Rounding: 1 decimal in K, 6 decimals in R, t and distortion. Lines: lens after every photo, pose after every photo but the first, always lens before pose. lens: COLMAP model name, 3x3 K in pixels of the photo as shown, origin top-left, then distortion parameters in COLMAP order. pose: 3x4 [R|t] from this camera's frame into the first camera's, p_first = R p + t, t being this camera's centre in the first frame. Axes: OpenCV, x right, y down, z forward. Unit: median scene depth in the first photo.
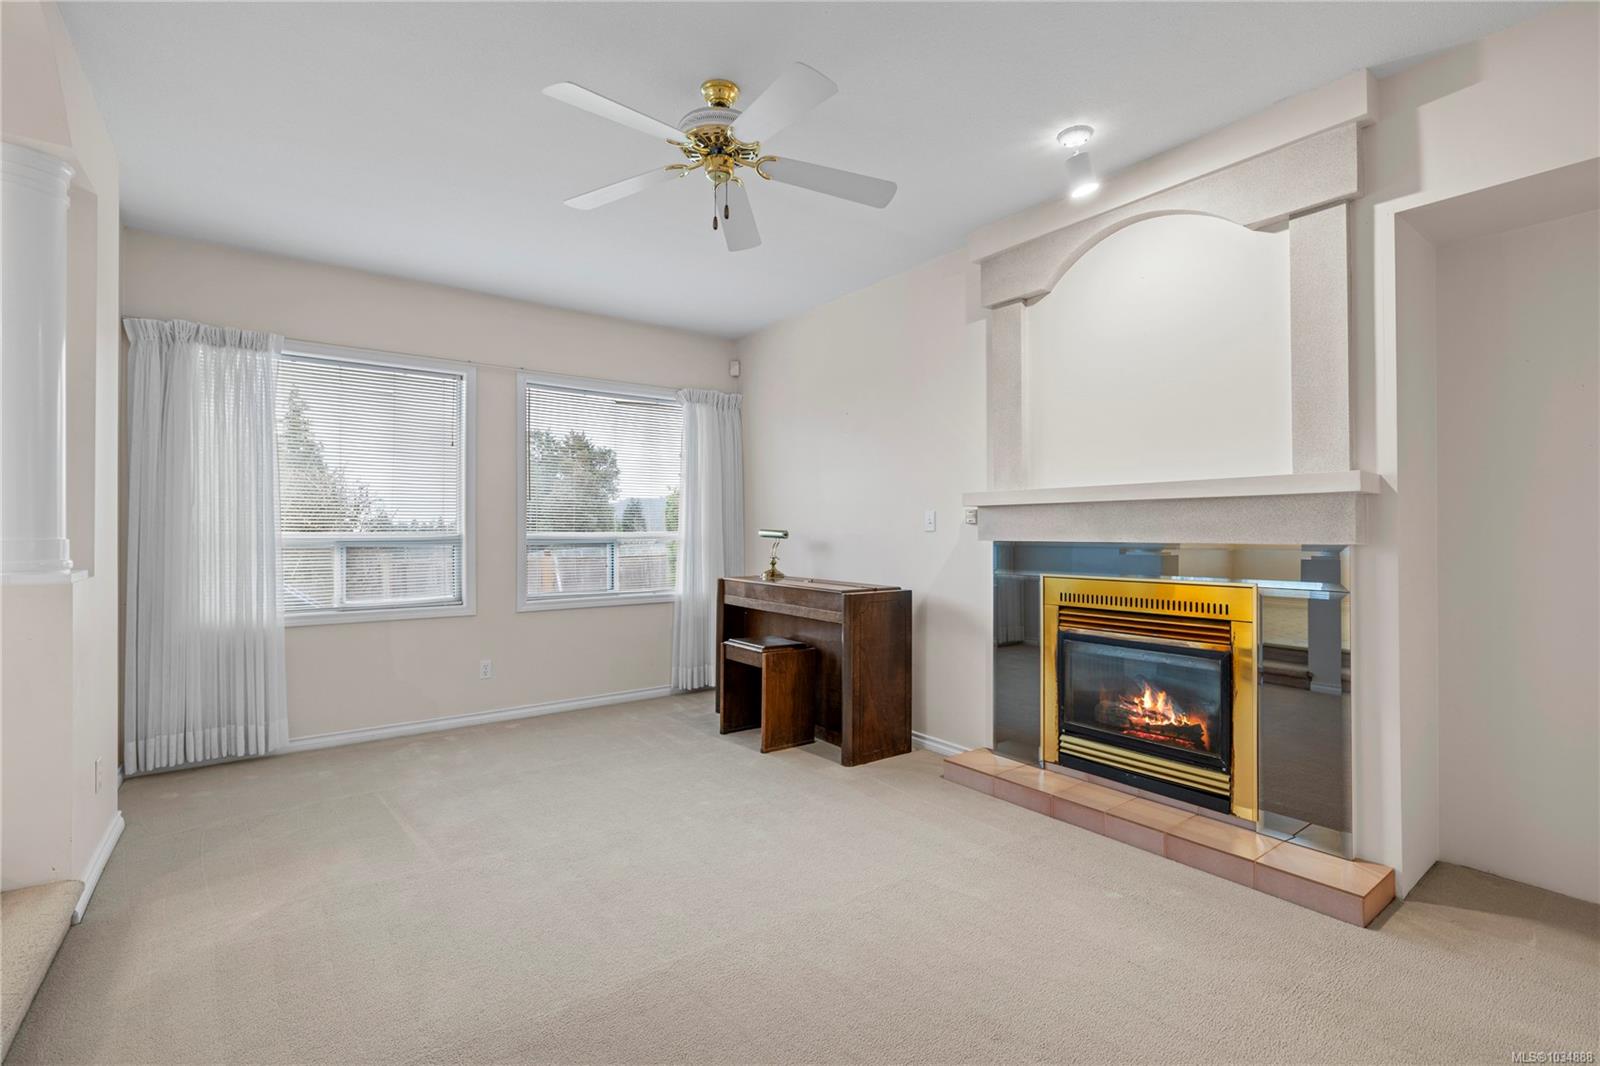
lens RADIAL K [[718.5, 0, 804.5], [0, 718.5, 530.0], [0, 0, 1]] dist [0.000291, 0.000590]
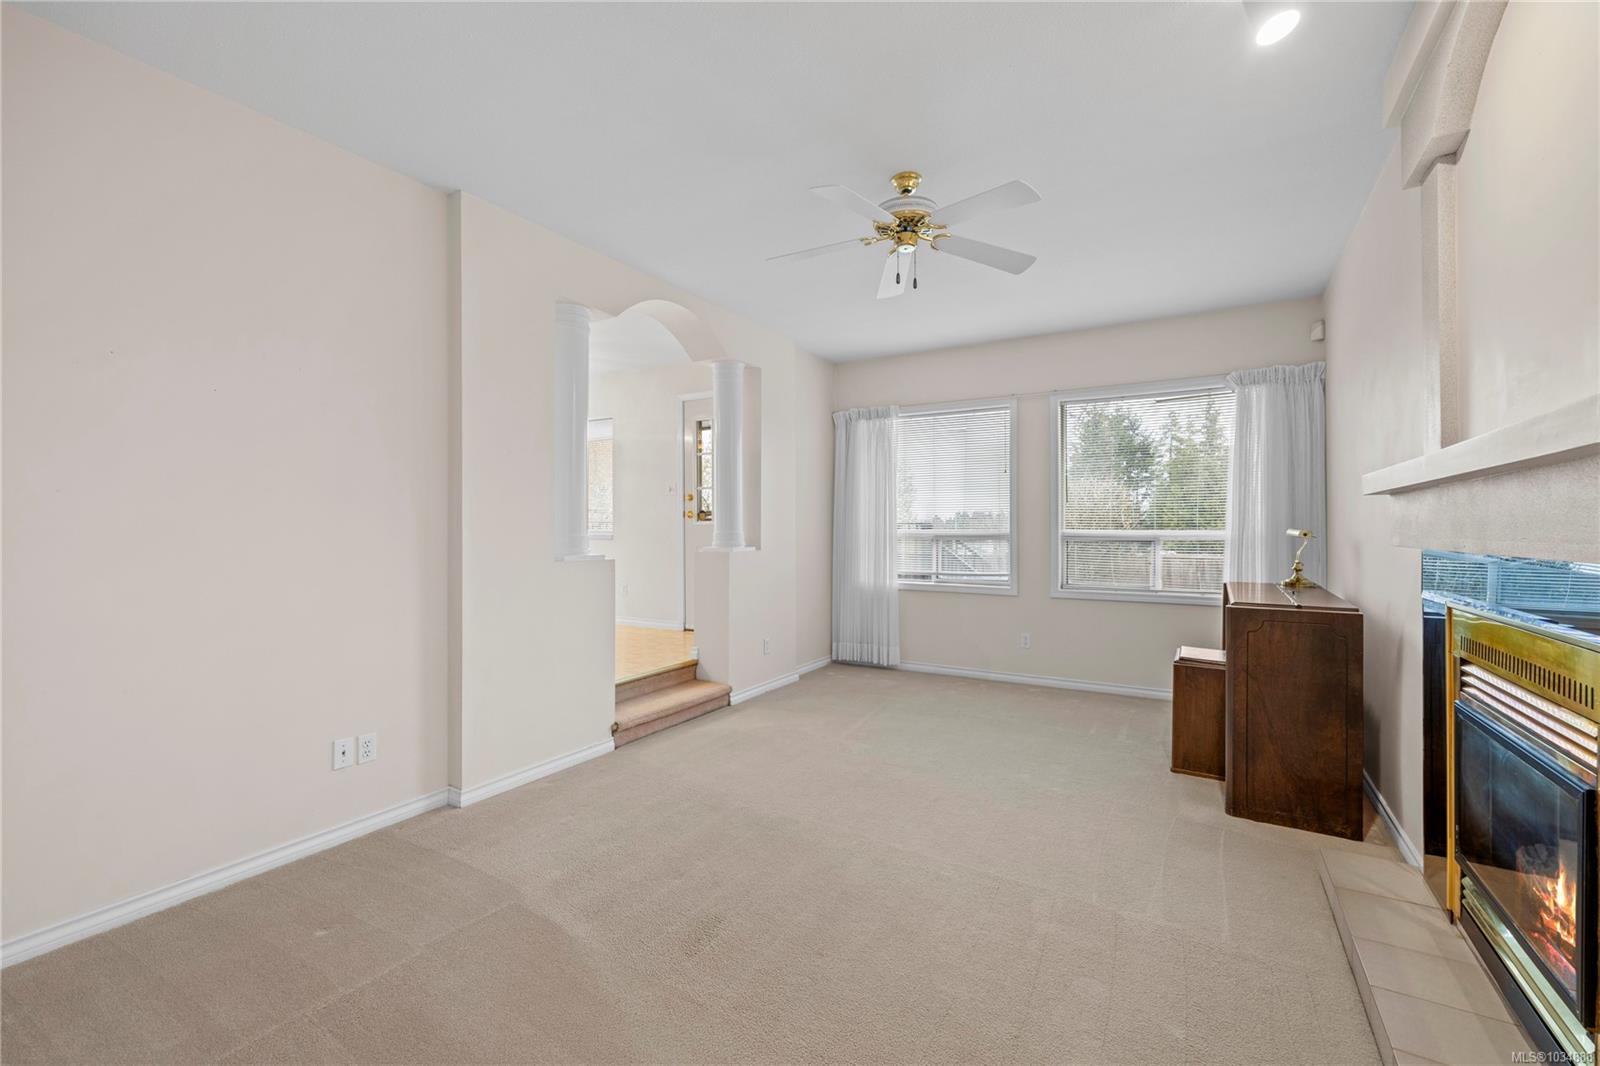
lens RADIAL K [[667.5, 0, 796.1], [0, 667.5, 529.1], [0, 0, 1]] dist [0.000340, 0.000378]
pose [[0.377966, 0.003193, -0.925814, 0.585101], [-0.000348, 0.999994, 0.003307, -0.002231], [0.925820, -0.000928, 0.377965, 0.248205]]
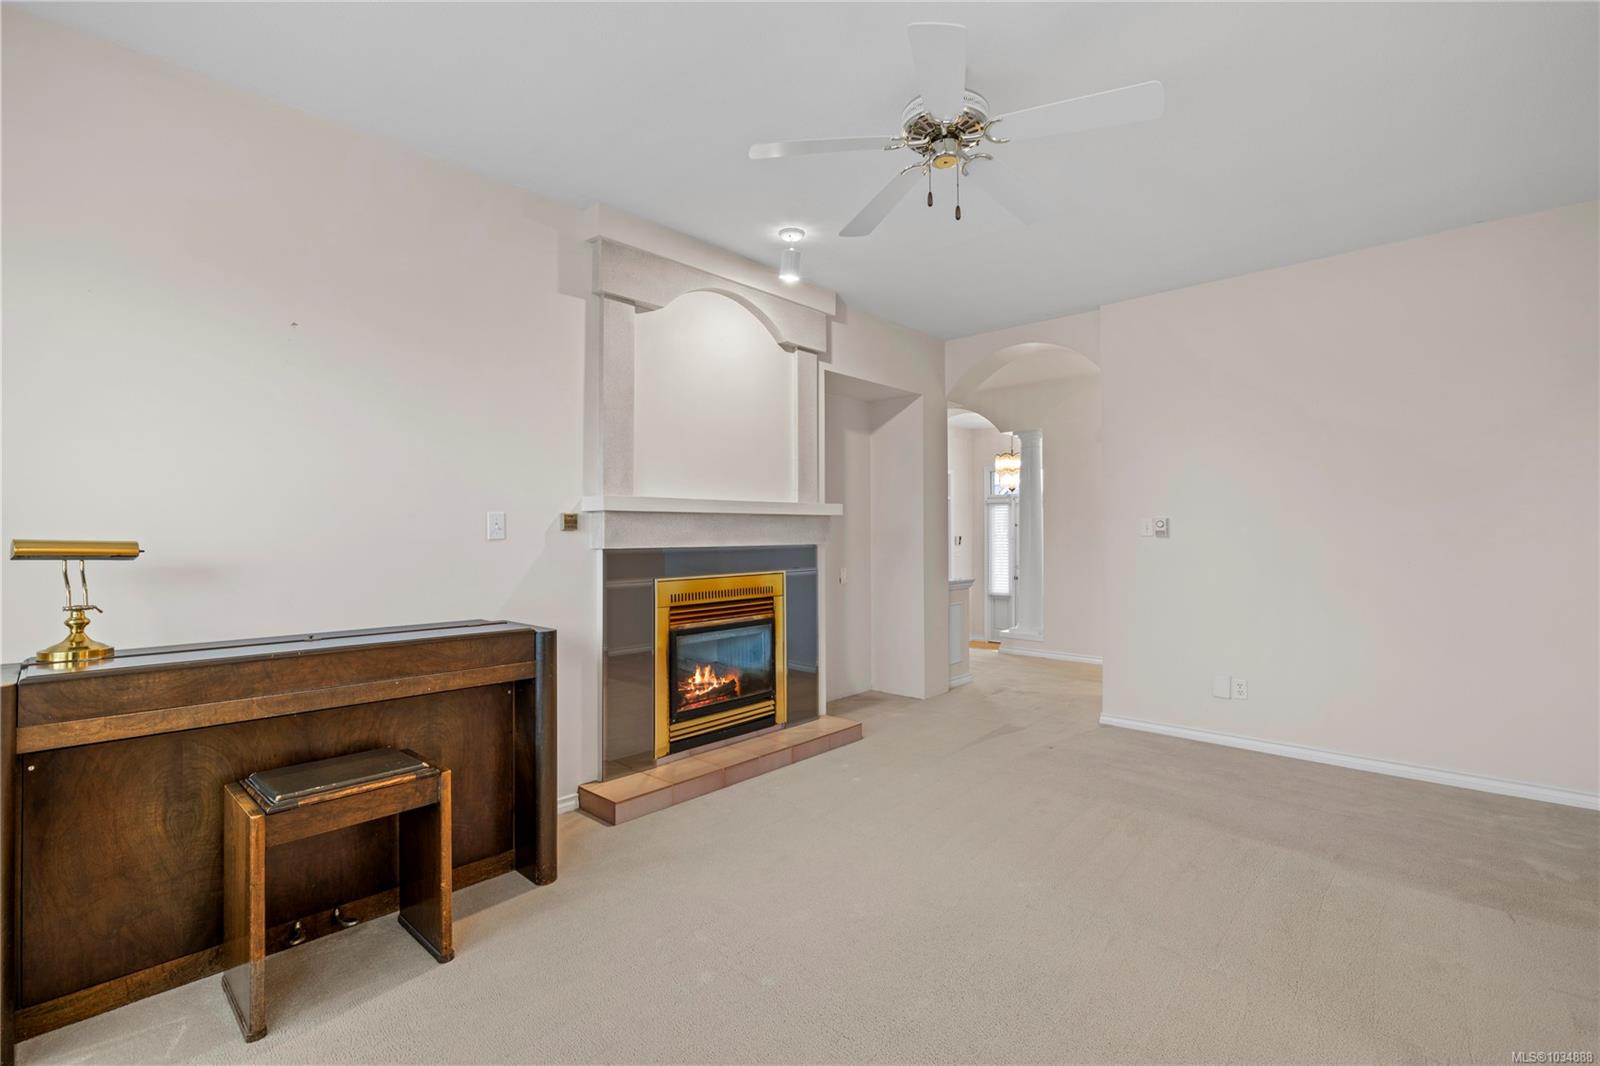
lens RADIAL K [[718.5, 0, 798.4], [0, 718.5, 532.4], [0, 0, 1]] dist [0.000291, 0.000590]
pose [[-0.171309, 0.006580, 0.985195, -0.662336], [0.006527, 0.999963, -0.005544, 0.000570], [-0.985196, 0.005481, -0.171346, 0.886344]]
